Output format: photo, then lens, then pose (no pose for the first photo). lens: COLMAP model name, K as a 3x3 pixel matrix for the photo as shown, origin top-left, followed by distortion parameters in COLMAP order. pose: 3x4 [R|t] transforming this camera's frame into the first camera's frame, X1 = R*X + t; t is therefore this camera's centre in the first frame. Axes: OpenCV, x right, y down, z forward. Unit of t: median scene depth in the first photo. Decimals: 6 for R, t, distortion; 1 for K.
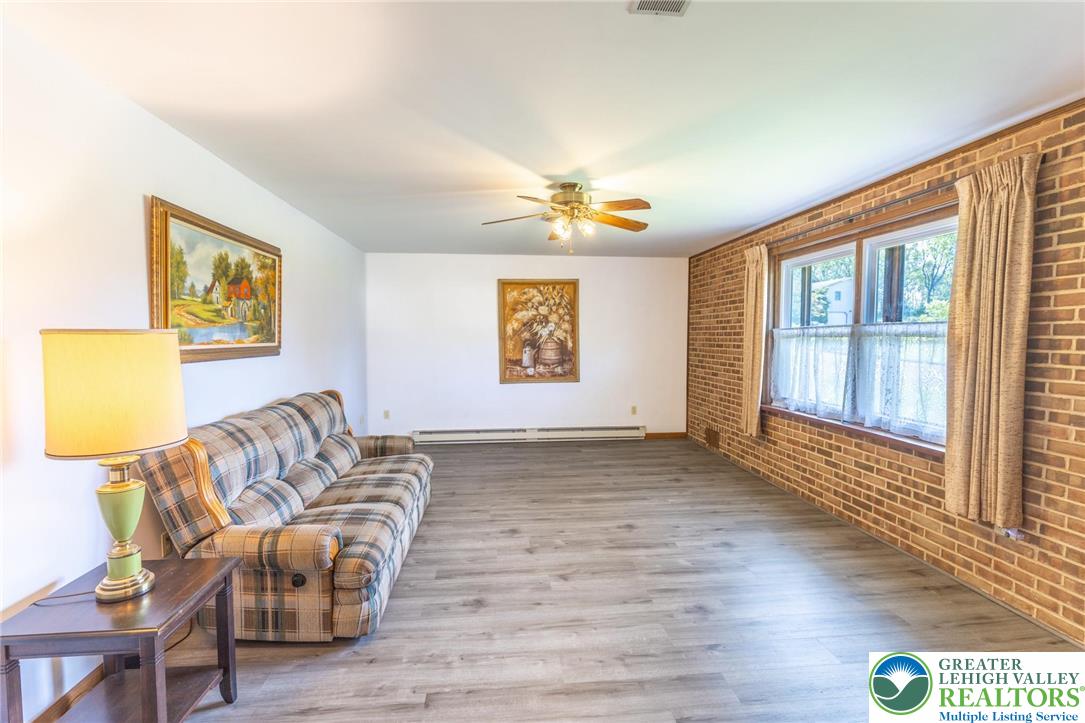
lens RADIAL K [[506.2, 0, 540.6], [0, 506.2, 364.6], [0, 0, 1]] dist [-0.001830, -0.000089]
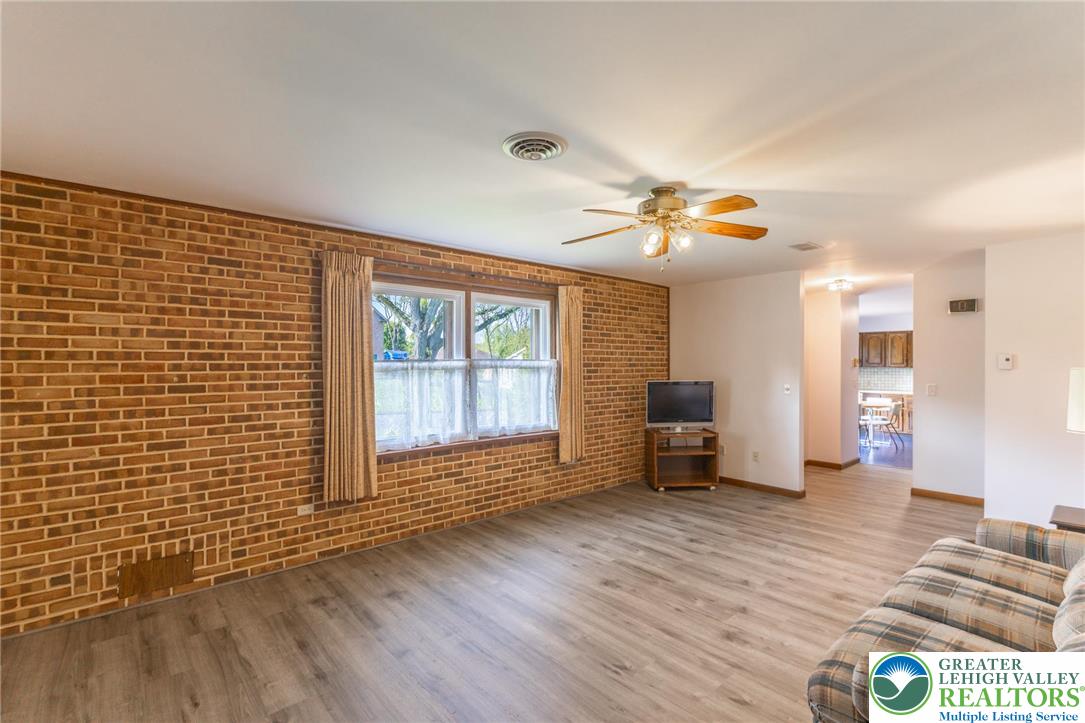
lens RADIAL K [[506.2, 0, 540.6], [0, 506.2, 364.6], [0, 0, 1]] dist [-0.001830, -0.000089]
pose [[-0.595733, -0.000319, 0.803182, -0.474517], [0.045897, 0.998352, 0.034439, -0.101922], [-0.801870, 0.057380, -0.594737, 1.614640]]
